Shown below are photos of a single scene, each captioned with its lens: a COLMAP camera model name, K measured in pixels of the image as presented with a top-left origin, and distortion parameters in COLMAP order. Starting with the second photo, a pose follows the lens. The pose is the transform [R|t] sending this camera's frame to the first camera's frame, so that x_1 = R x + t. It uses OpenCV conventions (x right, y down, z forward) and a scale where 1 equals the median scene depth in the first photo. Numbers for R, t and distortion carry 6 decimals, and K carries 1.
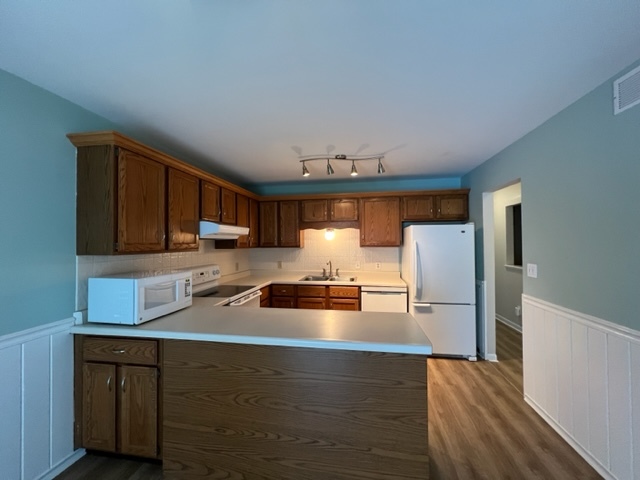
lens RADIAL K [[255.4, 0, 319.4], [0, 255.4, 238.6], [0, 0, 1]] dist [-0.004426, -0.000153]
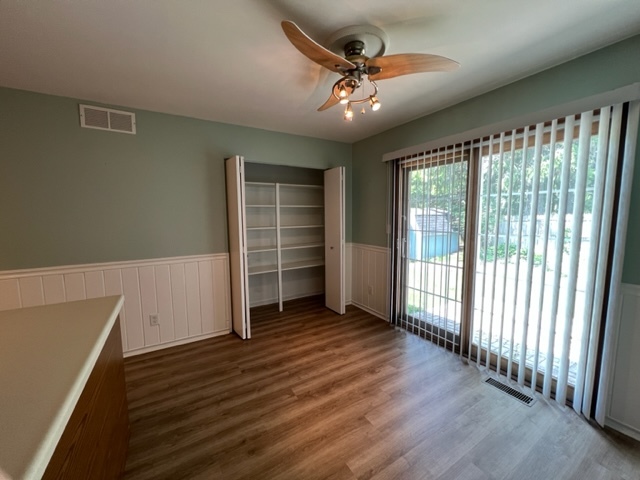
lens RADIAL K [[255.4, 0, 316.5], [0, 255.4, 238.7], [0, 0, 1]] dist [-0.004426, -0.000153]
pose [[-0.651800, -0.058934, 0.756098, -0.632498], [0.003742, 0.996714, 0.080914, 0.040678], [-0.758382, 0.055569, -0.649438, 0.643724]]
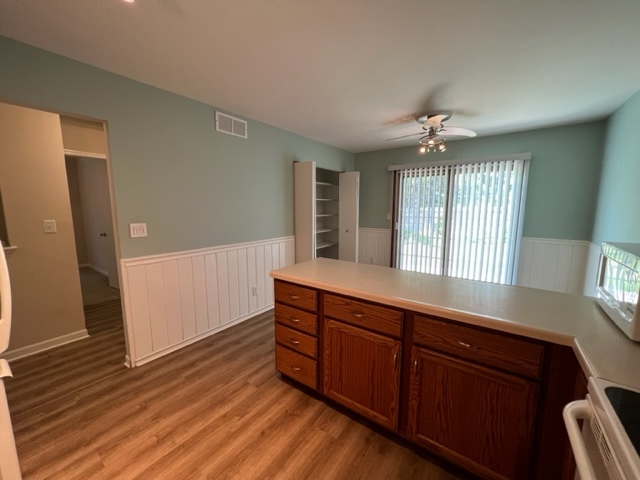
lens RADIAL K [[255.4, 0, 316.9], [0, 255.4, 240.4], [0, 0, 1]] dist [-0.004426, -0.000153]
pose [[-0.893348, -0.051420, 0.446414, -0.215121], [0.001434, 0.993100, 0.117260, 0.050910], [-0.449363, 0.105394, -0.887110, 1.591214]]
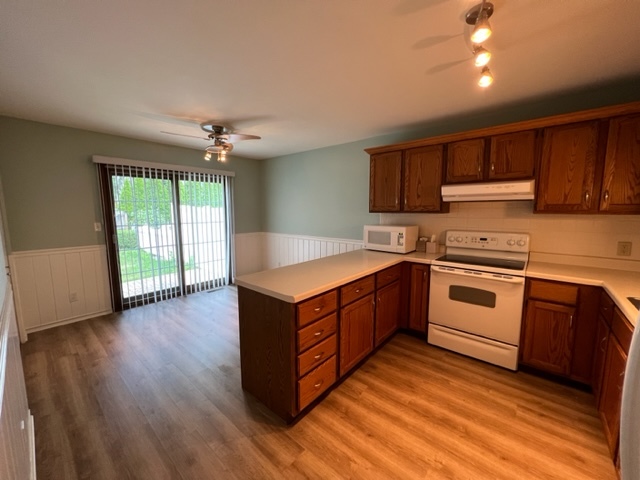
lens RADIAL K [[255.4, 0, 320.3], [0, 255.4, 239.0], [0, 0, 1]] dist [-0.004426, -0.000153]
pose [[-0.513609, 0.109162, -0.851052, 0.847675], [0.019190, 0.993087, 0.115800, 0.025551], [0.857810, 0.043144, -0.512154, 1.309545]]
